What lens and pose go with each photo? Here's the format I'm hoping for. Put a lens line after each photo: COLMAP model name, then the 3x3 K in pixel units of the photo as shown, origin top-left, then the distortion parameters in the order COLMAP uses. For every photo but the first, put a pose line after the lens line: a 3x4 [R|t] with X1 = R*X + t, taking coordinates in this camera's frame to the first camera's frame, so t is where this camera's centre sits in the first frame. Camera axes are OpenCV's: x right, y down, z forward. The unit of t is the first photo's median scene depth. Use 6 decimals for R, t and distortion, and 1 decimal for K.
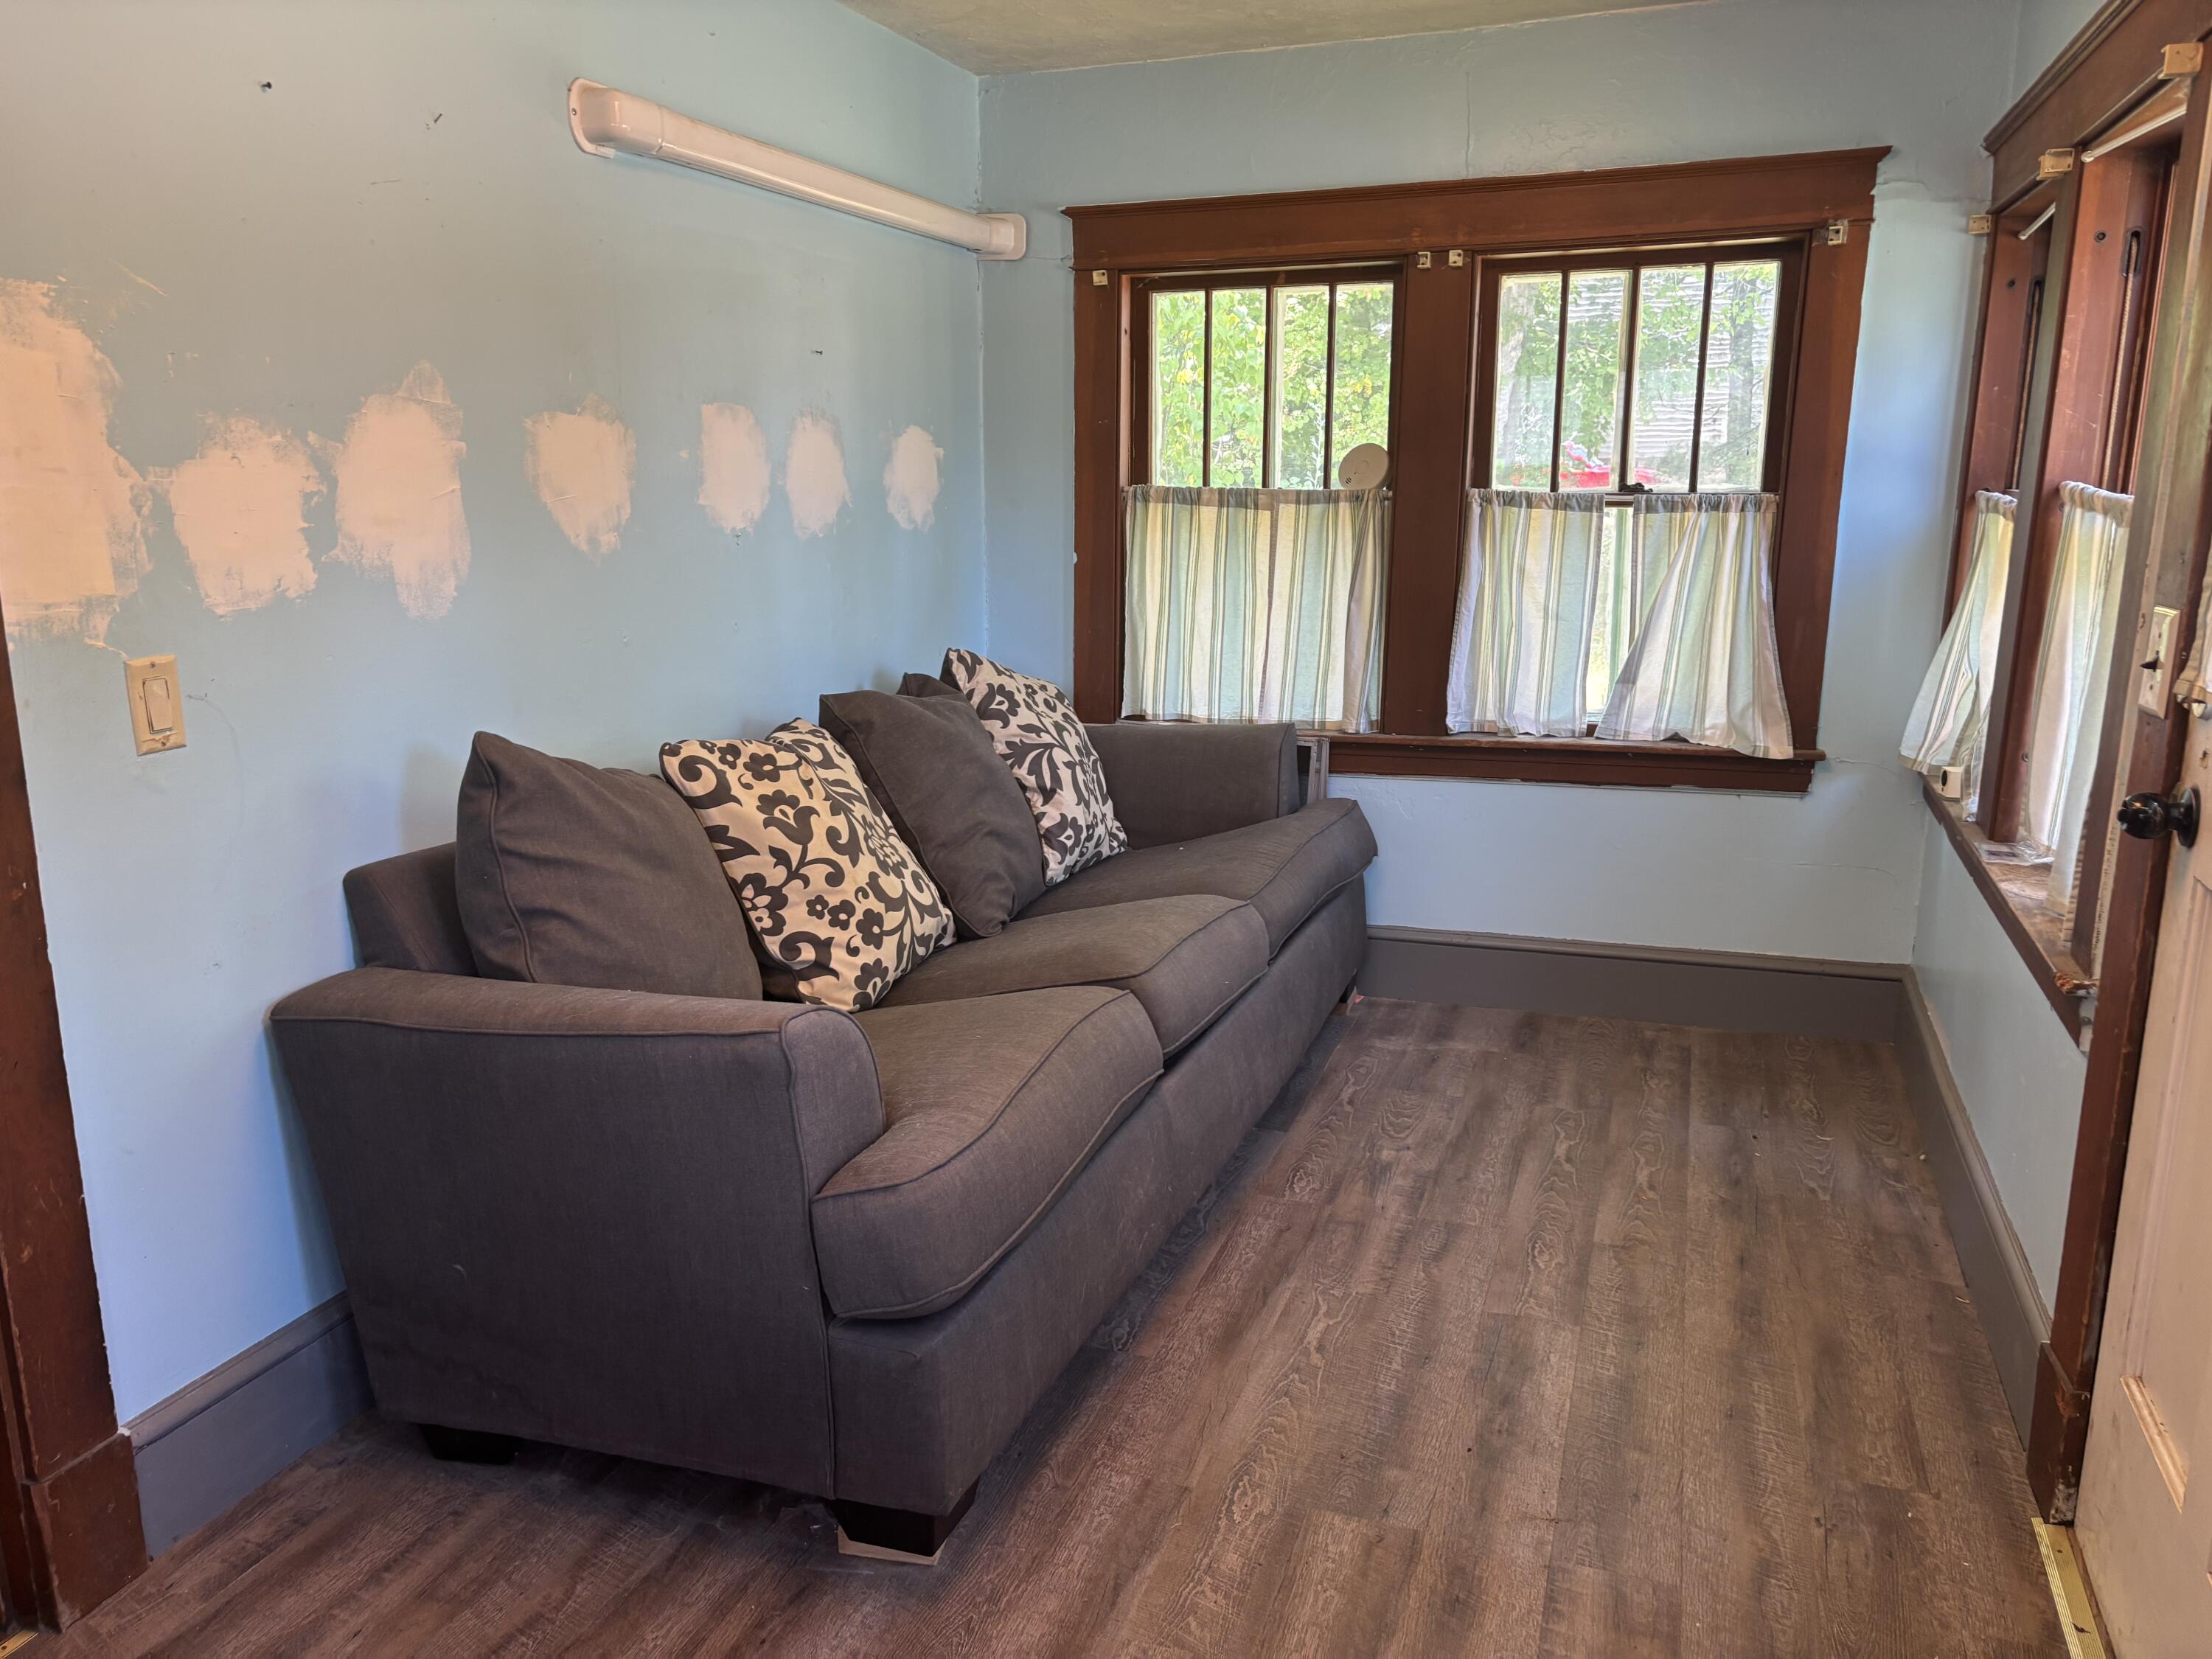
lens RADIAL K [[1666.3, 0, 1100.4], [0, 1666.3, 835.5], [0, 0, 1]] dist [-0.002425, 0.000819]
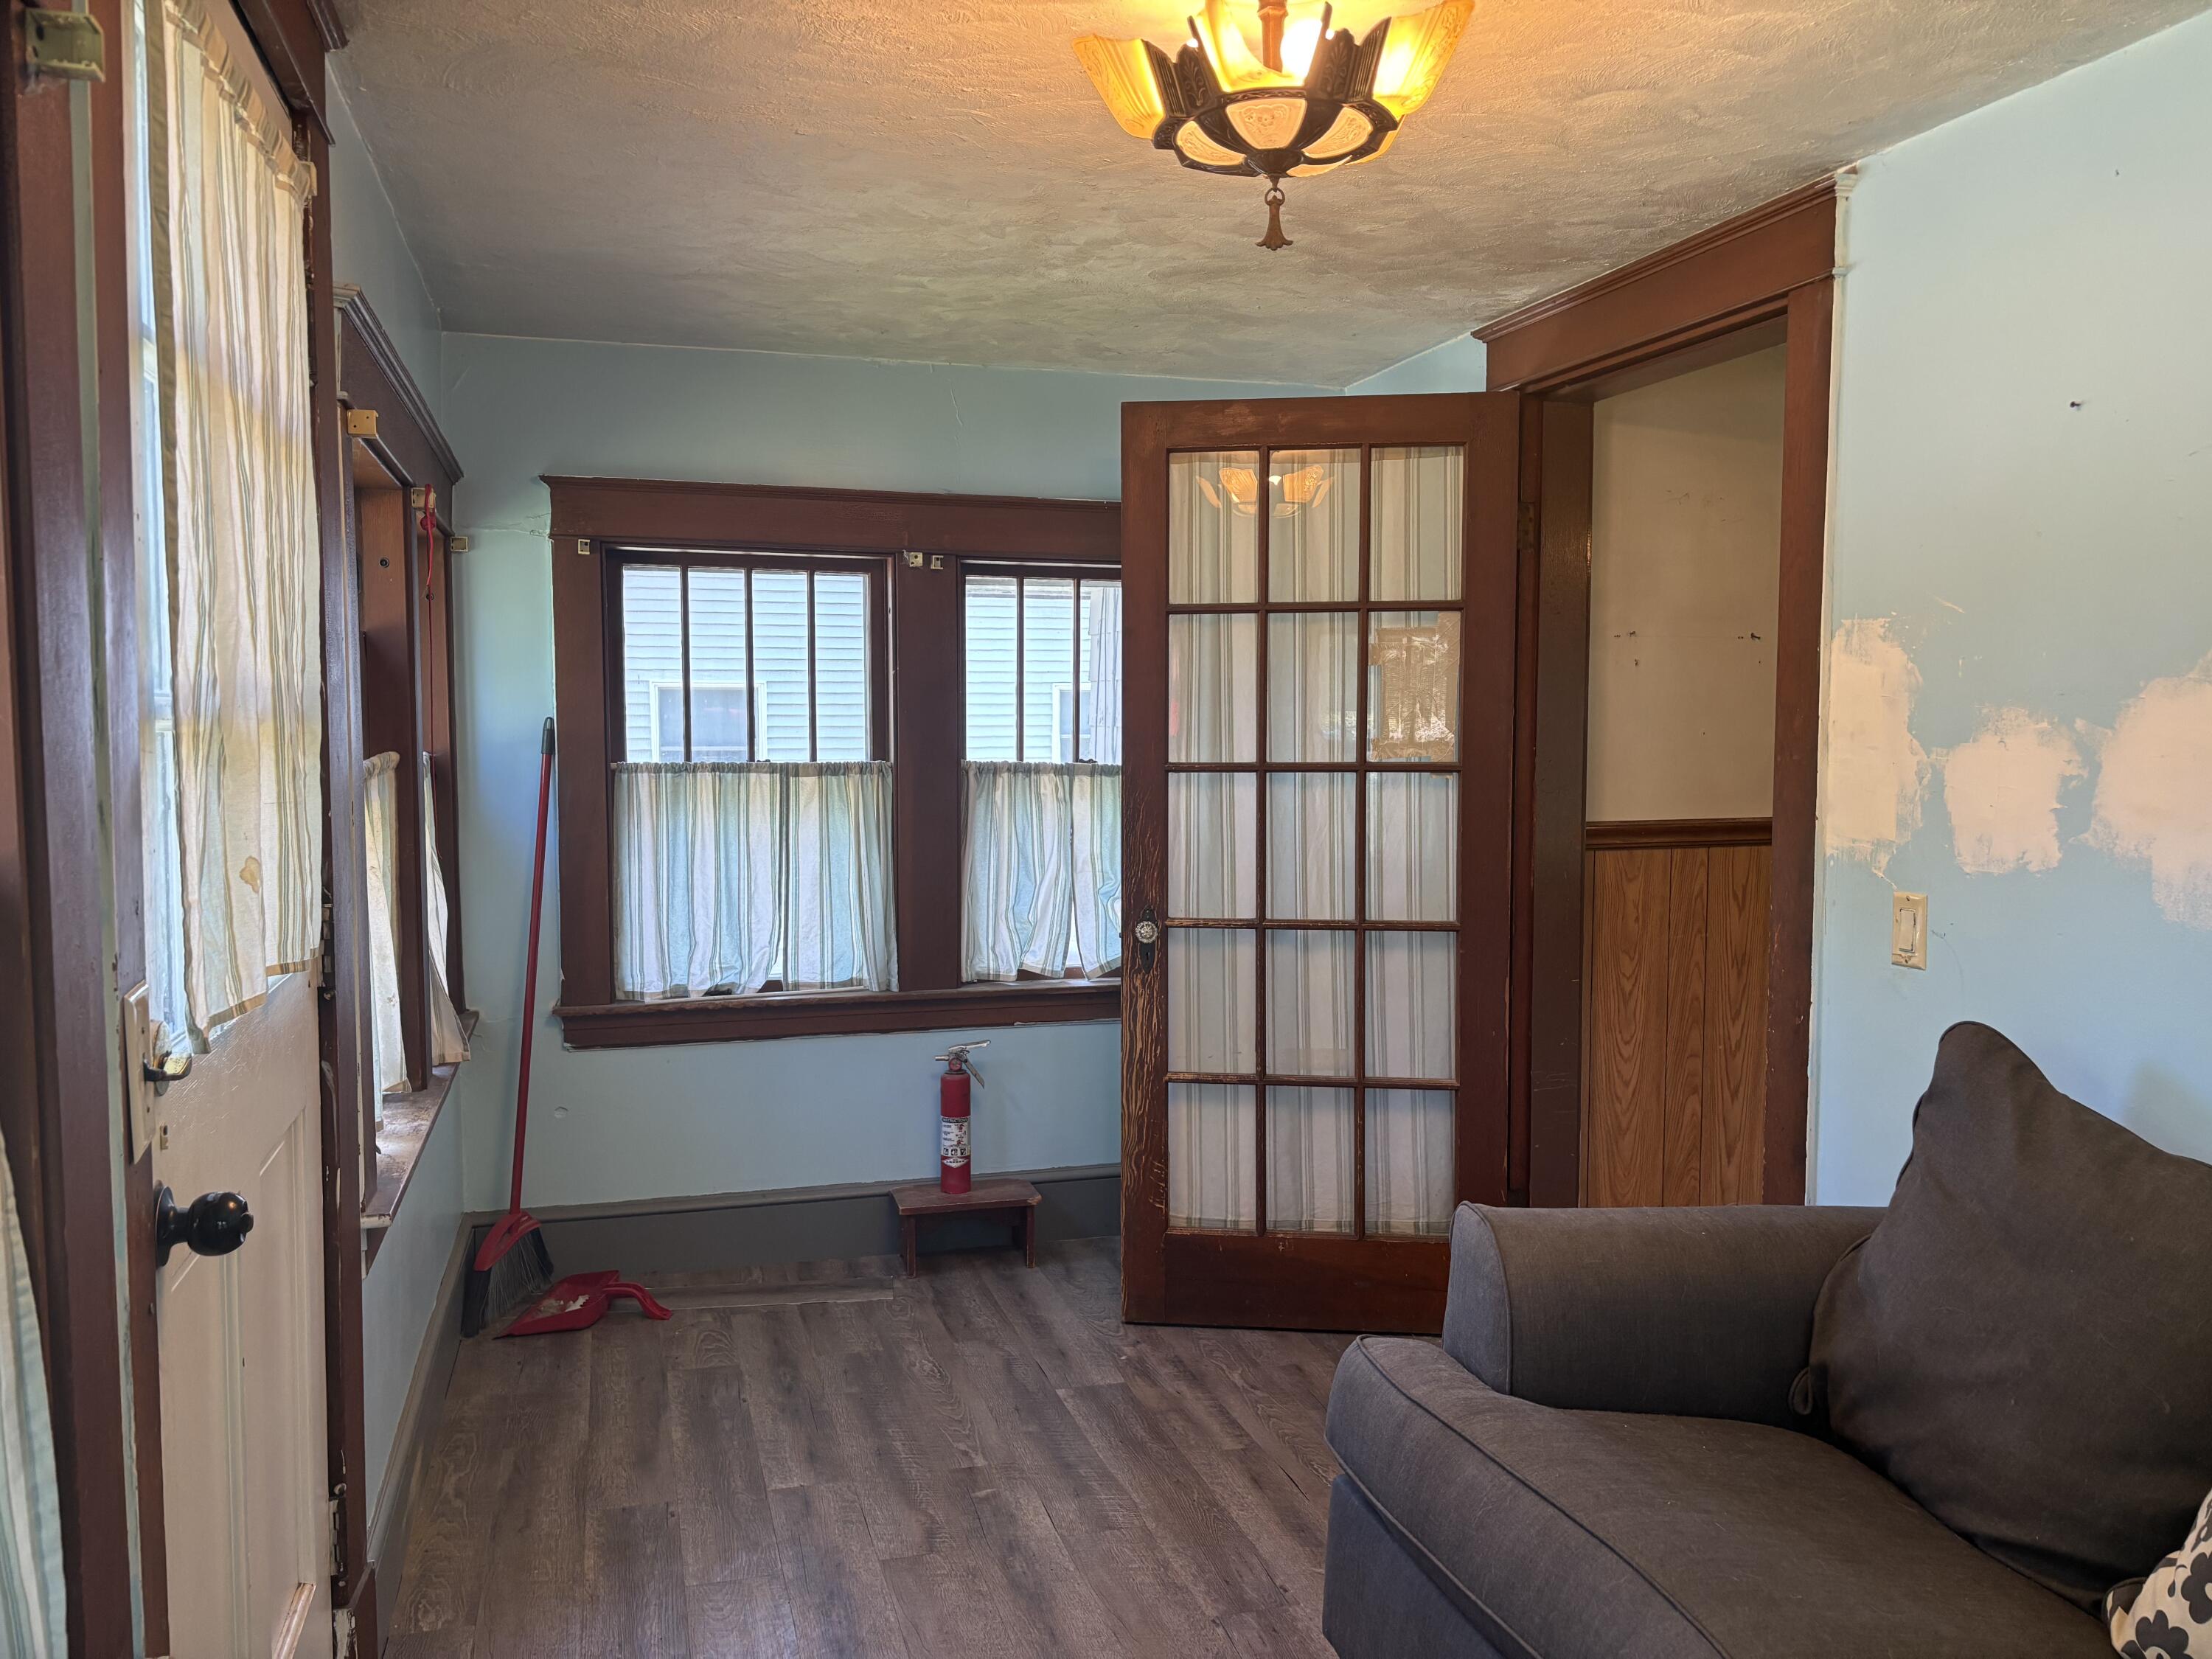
lens RADIAL K [[1666.3, 0, 1106.2], [0, 1666.3, 821.4], [0, 0, 1]] dist [-0.002425, 0.000819]
pose [[-0.810249, 0.038419, -0.584825, 0.641622], [-0.128039, 0.962143, 0.240599, -0.369560], [0.571929, 0.269825, -0.774656, 1.544296]]
